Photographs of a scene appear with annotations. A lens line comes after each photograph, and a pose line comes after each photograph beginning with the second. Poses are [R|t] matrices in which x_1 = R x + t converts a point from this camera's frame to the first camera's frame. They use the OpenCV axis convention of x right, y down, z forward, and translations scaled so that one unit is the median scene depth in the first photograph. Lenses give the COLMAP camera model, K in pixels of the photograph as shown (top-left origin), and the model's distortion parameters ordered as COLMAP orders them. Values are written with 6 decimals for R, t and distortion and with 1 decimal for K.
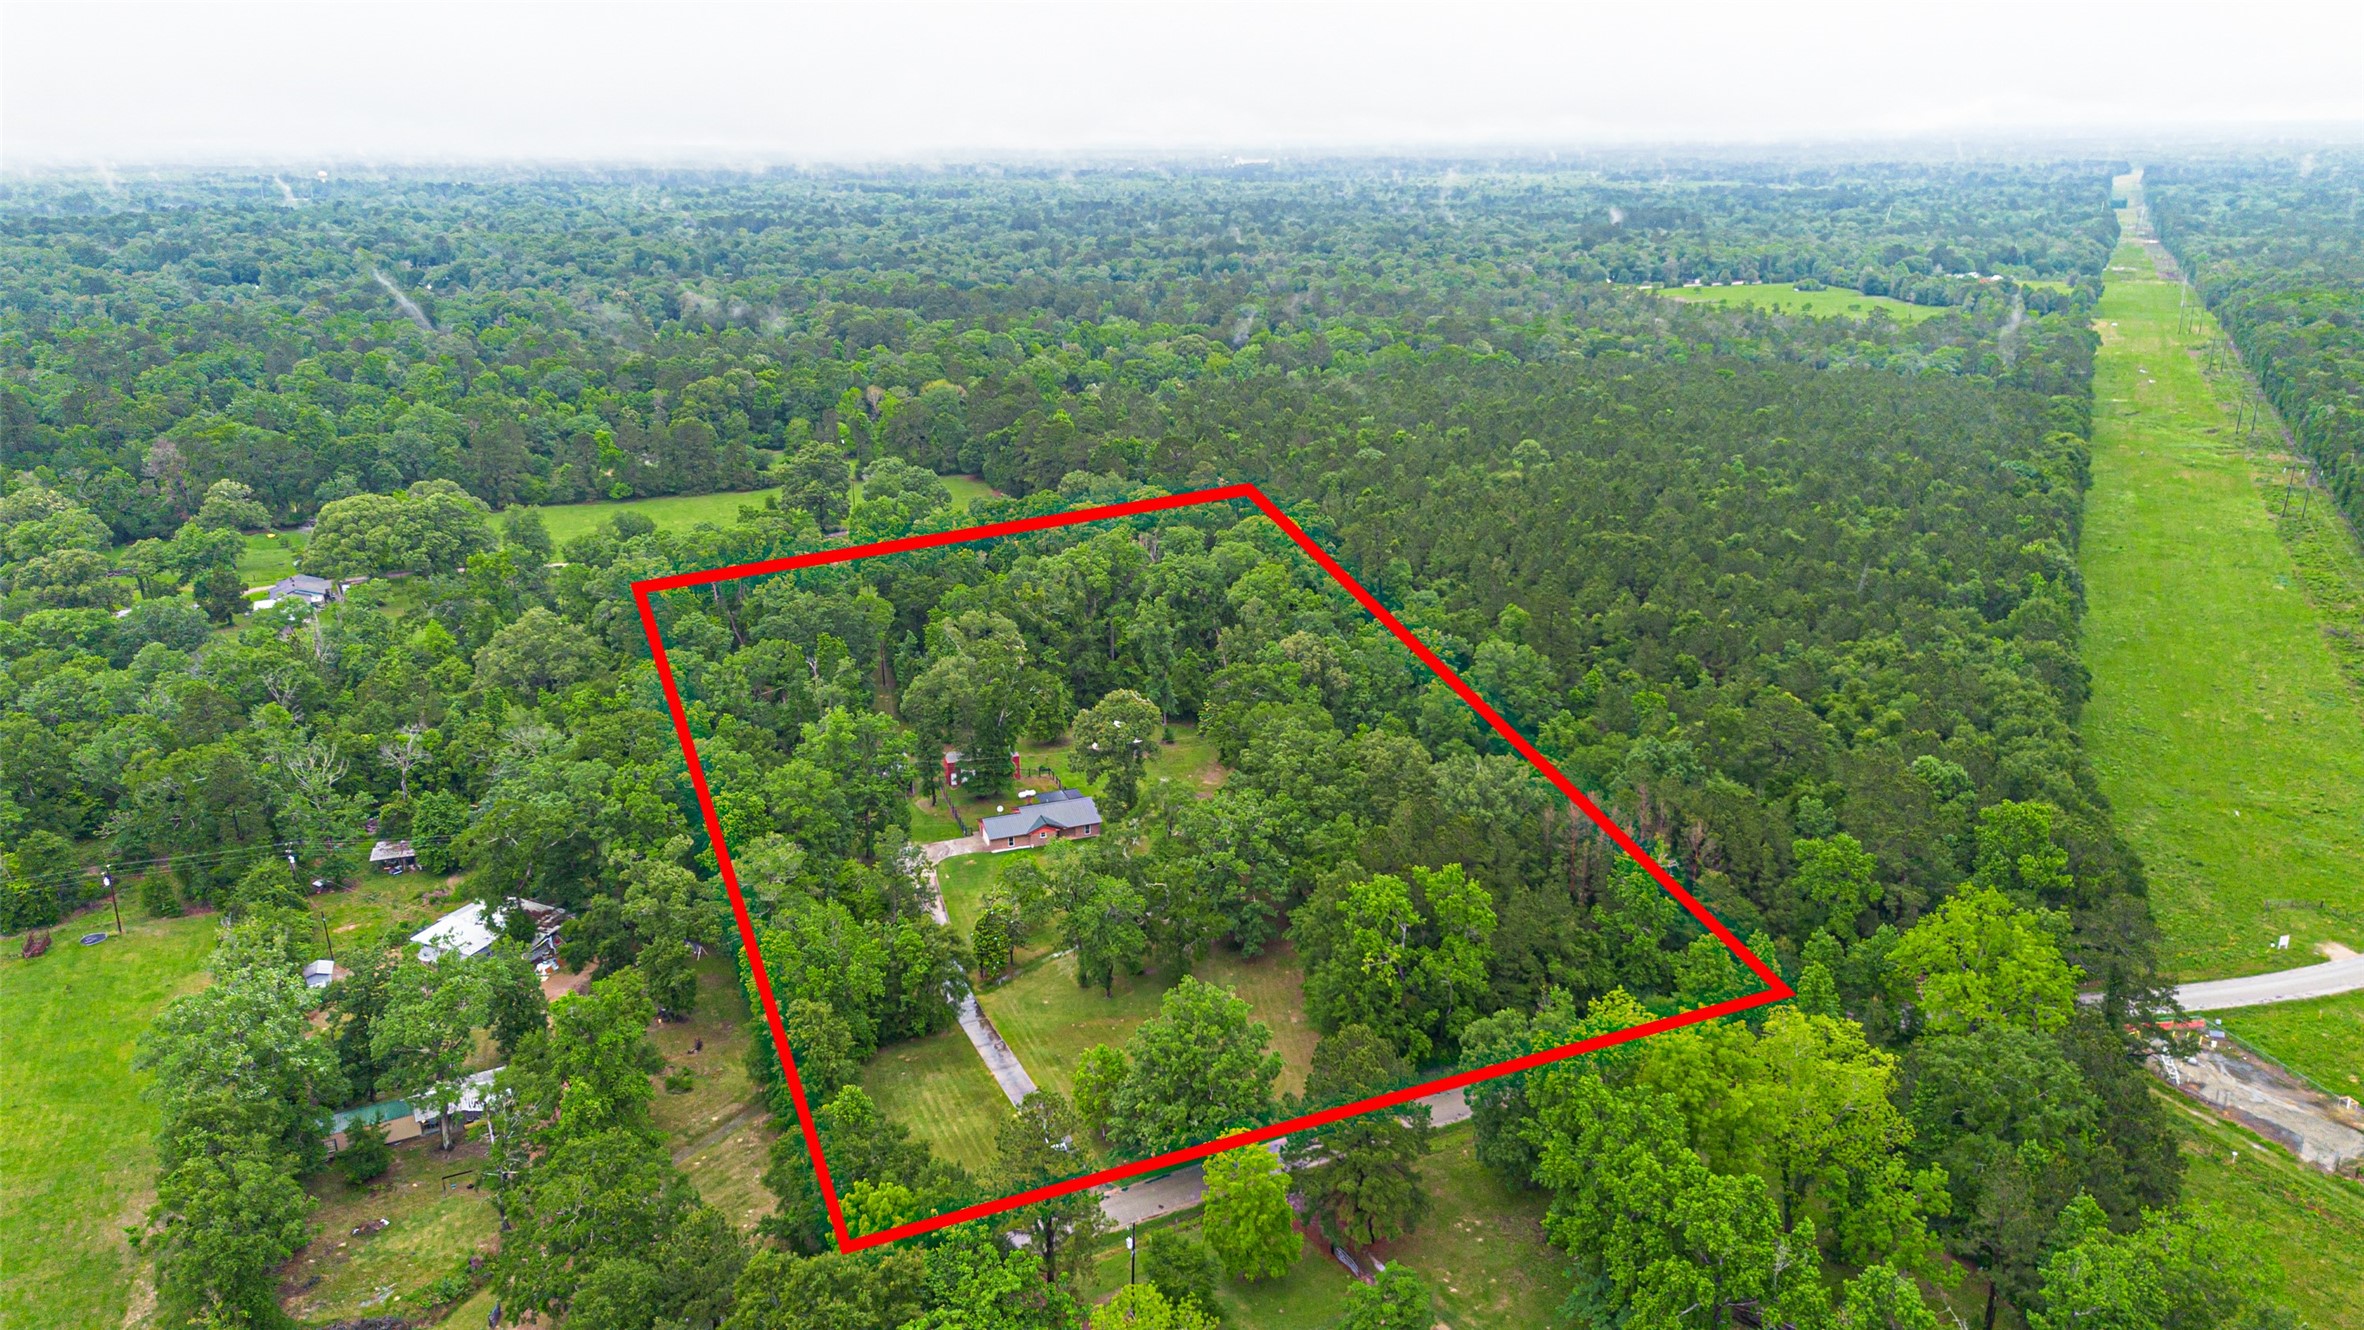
lens RADIAL K [[1656.6, 0, 1178.1], [0, 1656.6, 670.5], [0, 0, 1]] dist [0.077301, -0.076184]
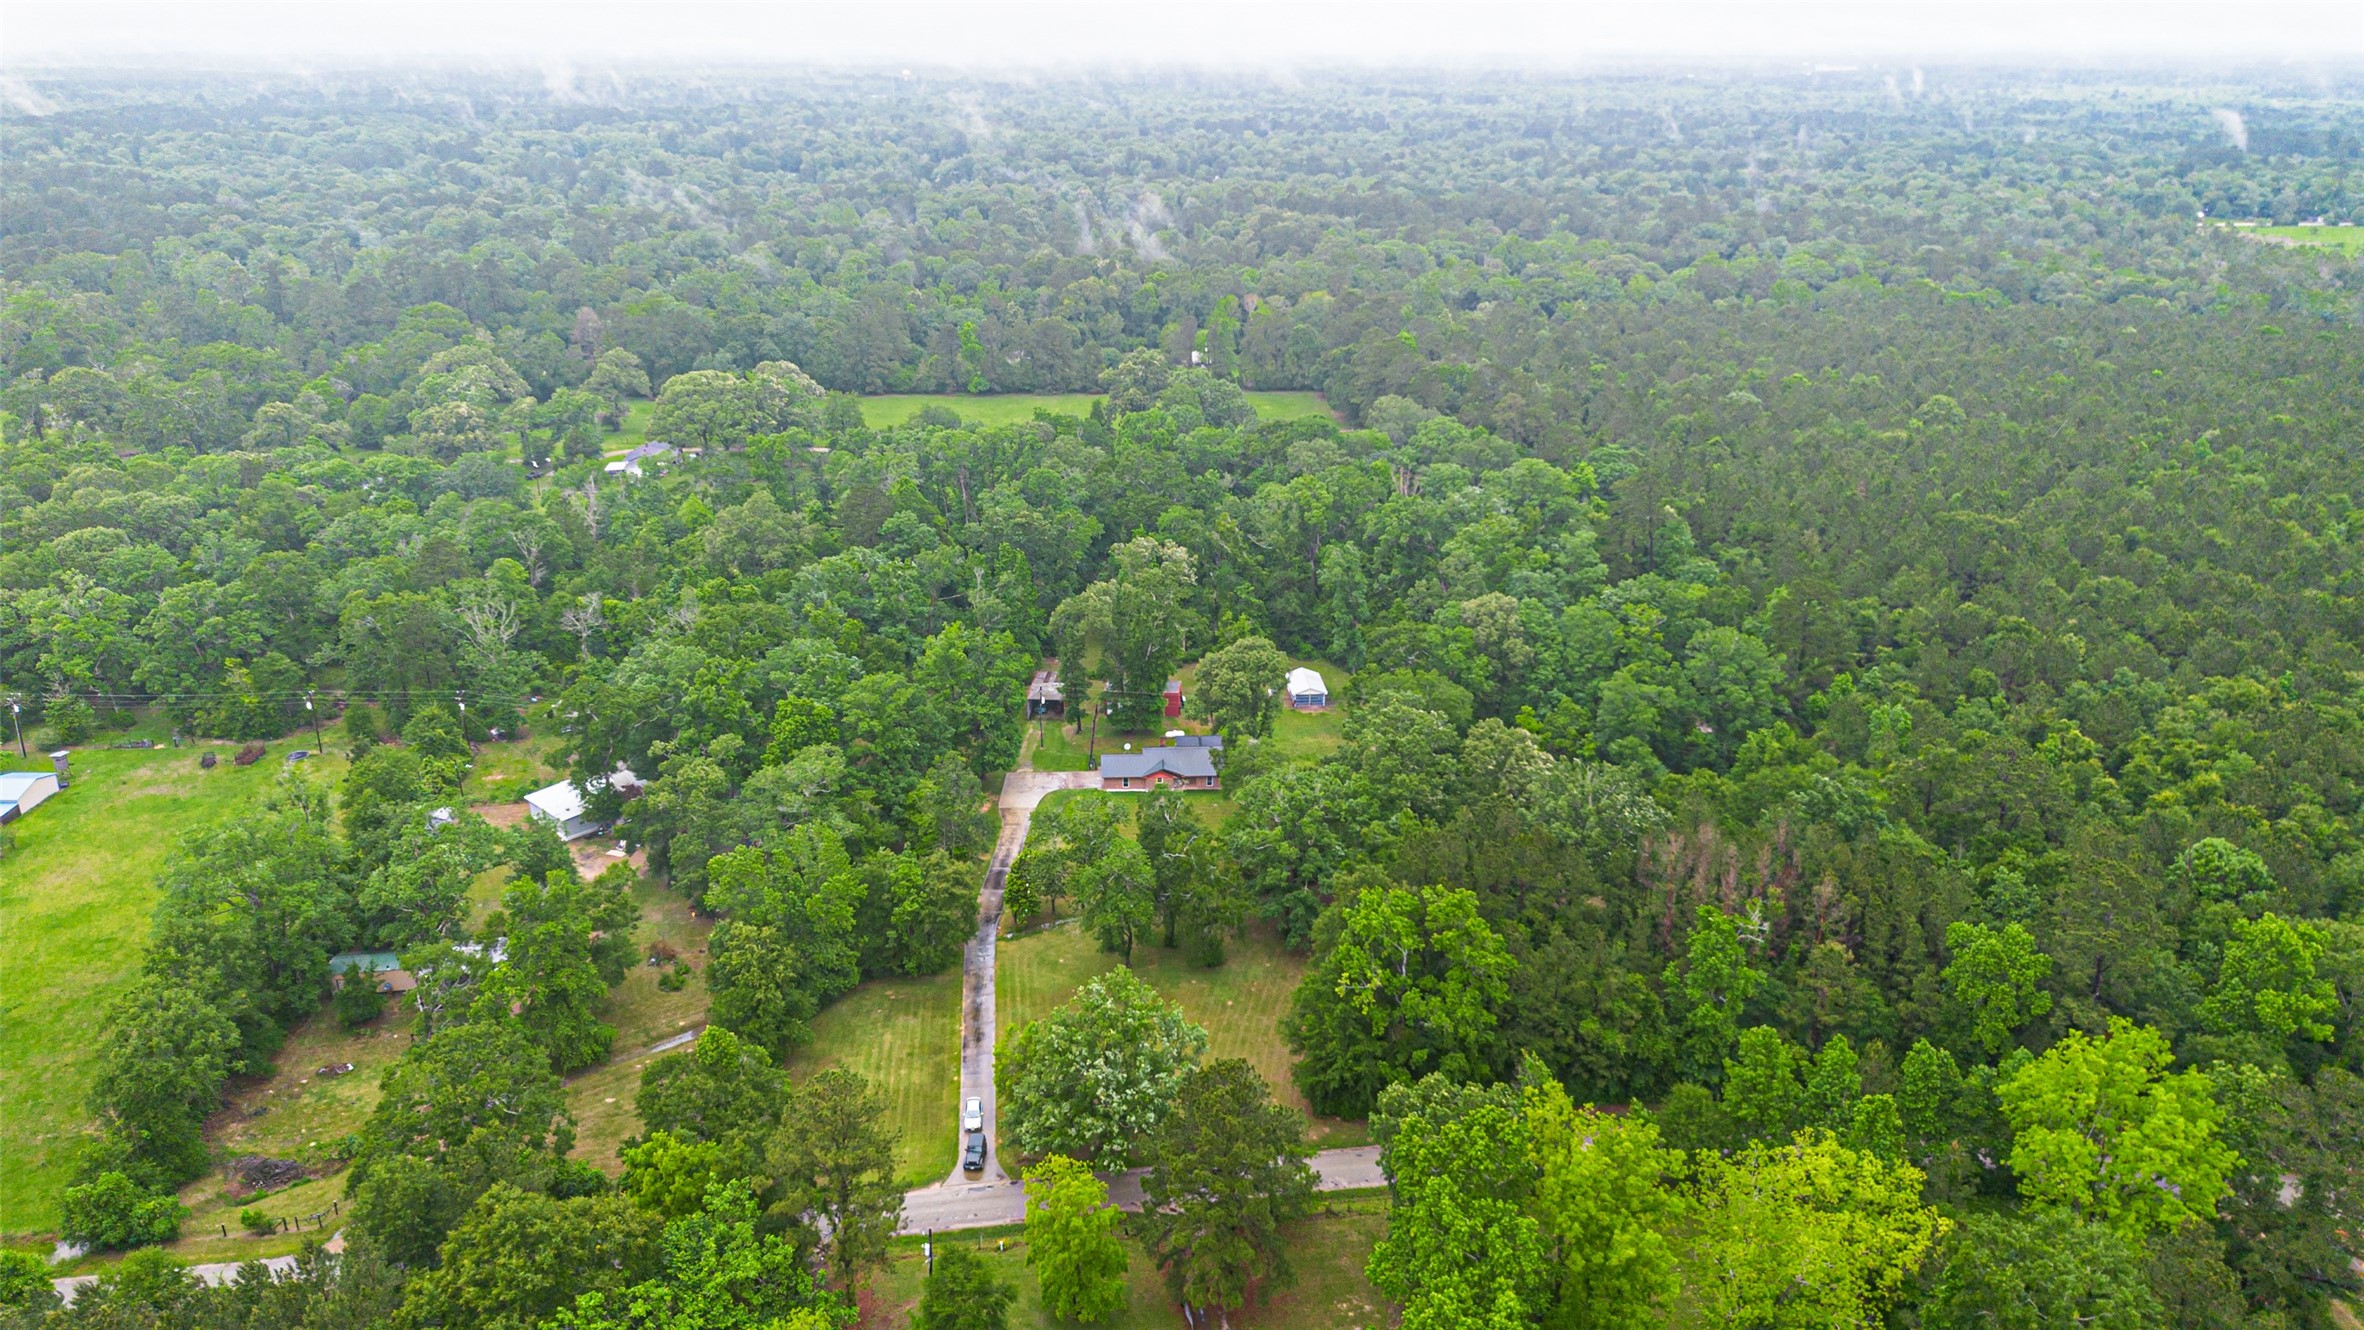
lens RADIAL K [[1656.6, 0, 1178.1], [0, 1656.6, 670.5], [0, 0, 1]] dist [0.077301, -0.076184]
pose [[0.951180, 0.119459, -0.284580, 0.176859], [-0.104929, 0.992299, 0.065827, -0.024369], [0.290252, -0.032752, 0.956389, 0.097695]]
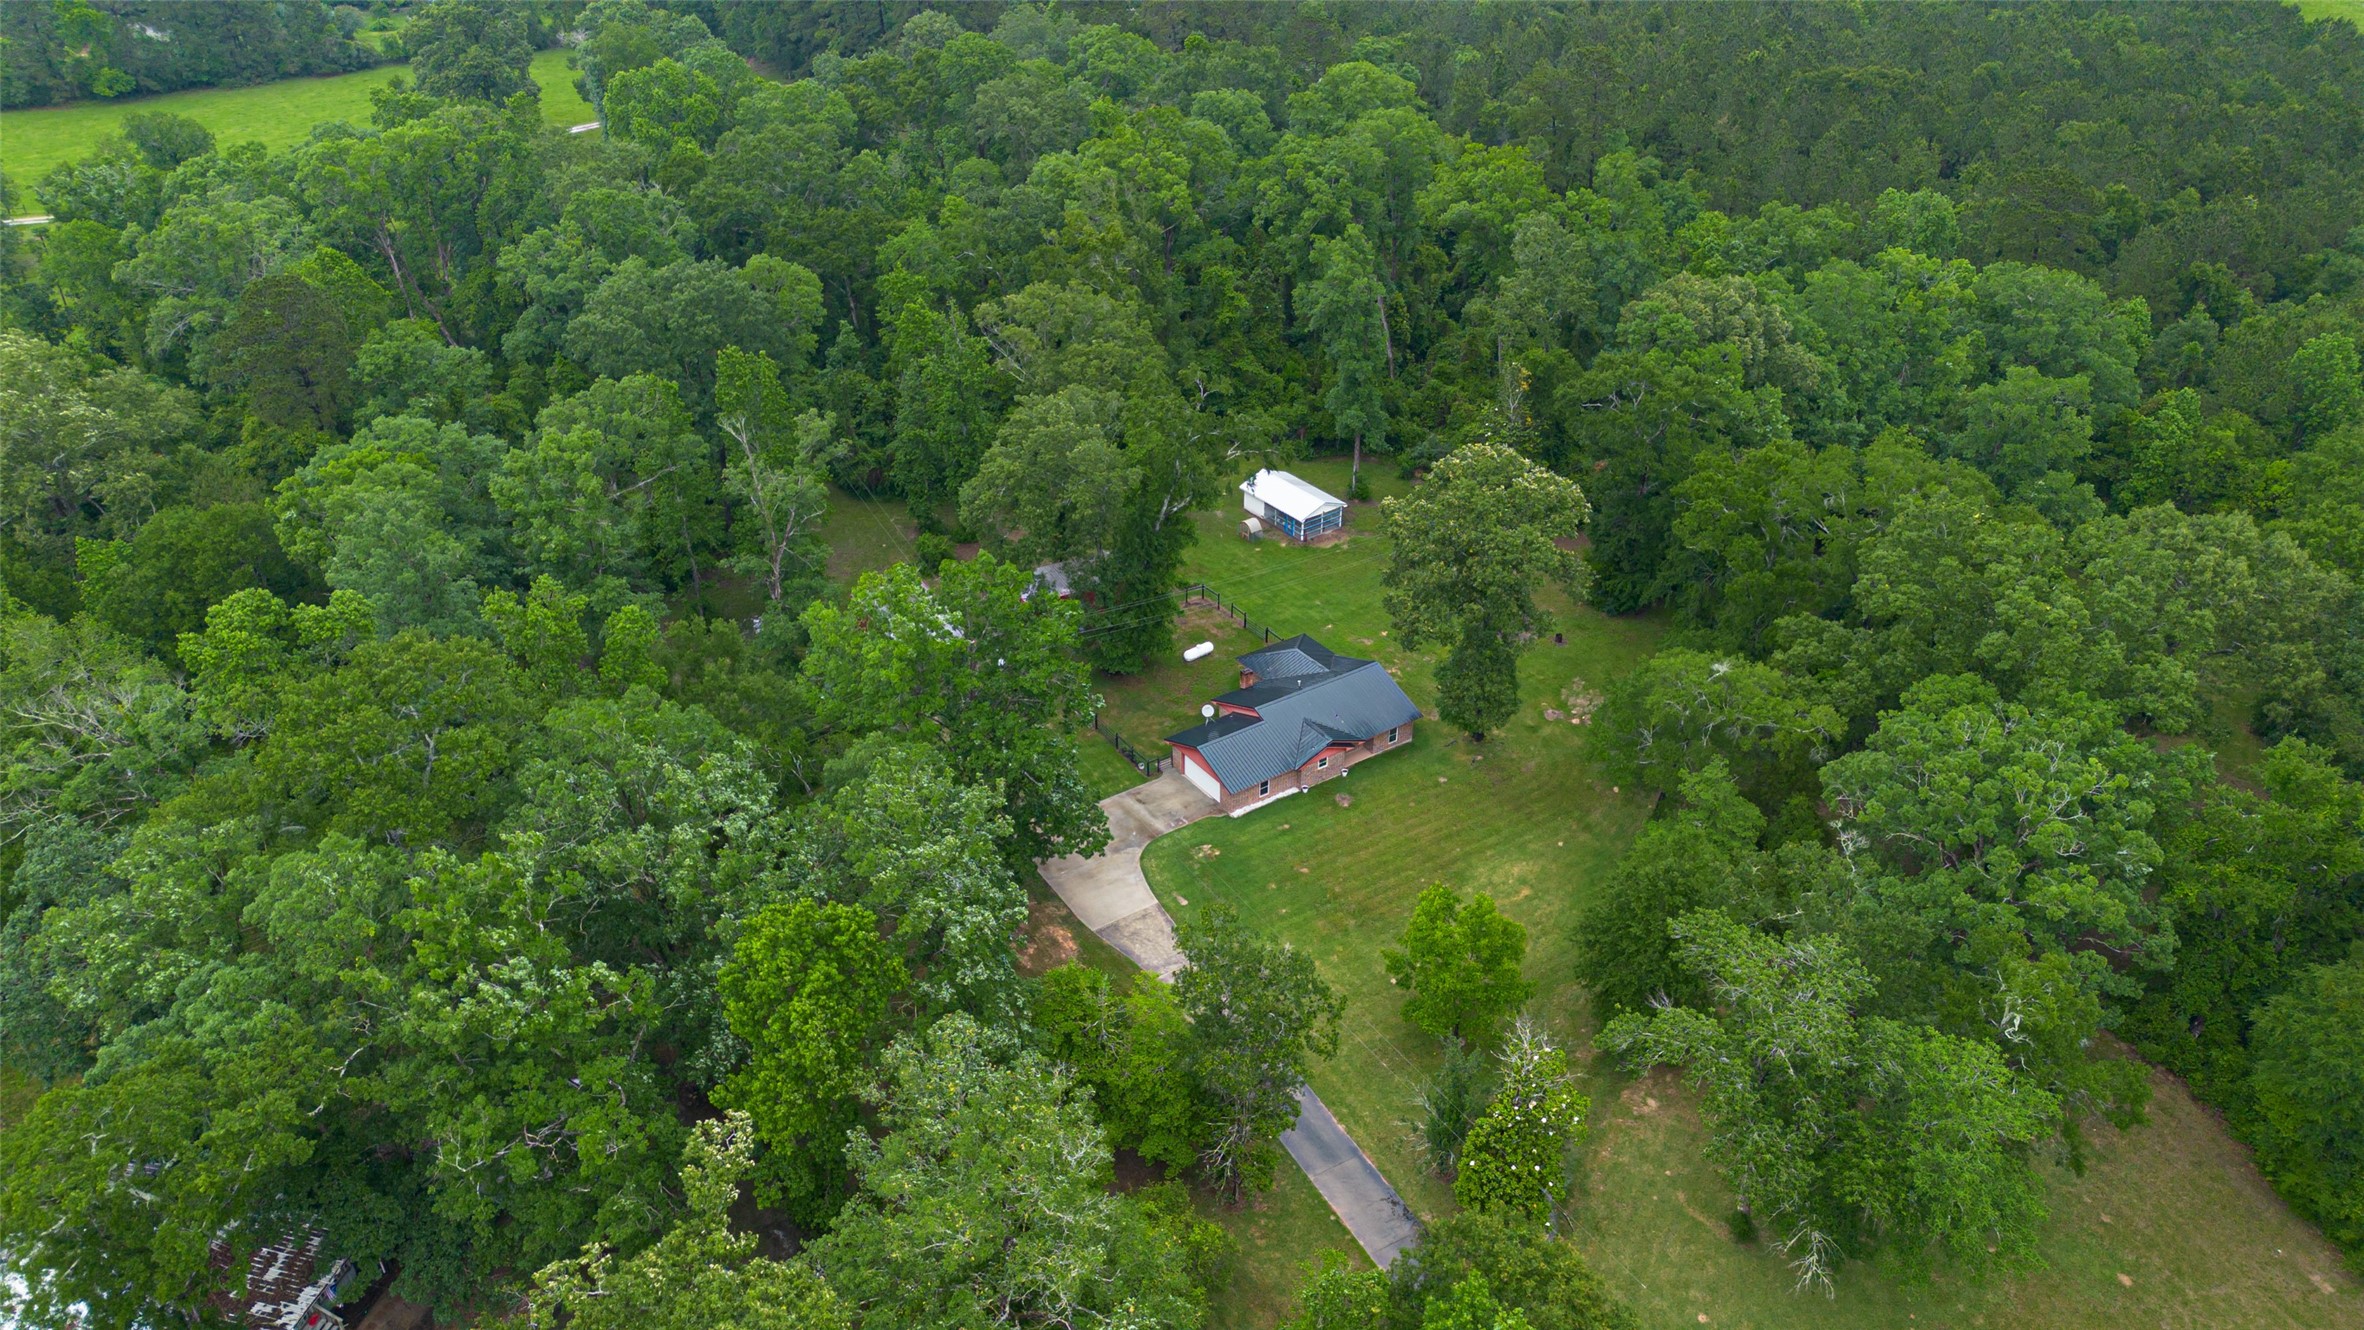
lens RADIAL K [[1656.6, 0, 1178.1], [0, 1656.6, 670.5], [0, 0, 1]] dist [0.077301, -0.076184]
pose [[0.971506, -0.118200, 0.205436, -0.203343], [0.066795, 0.968179, 0.241180, -0.042371], [-0.227407, -0.220586, 0.948487, 0.526852]]
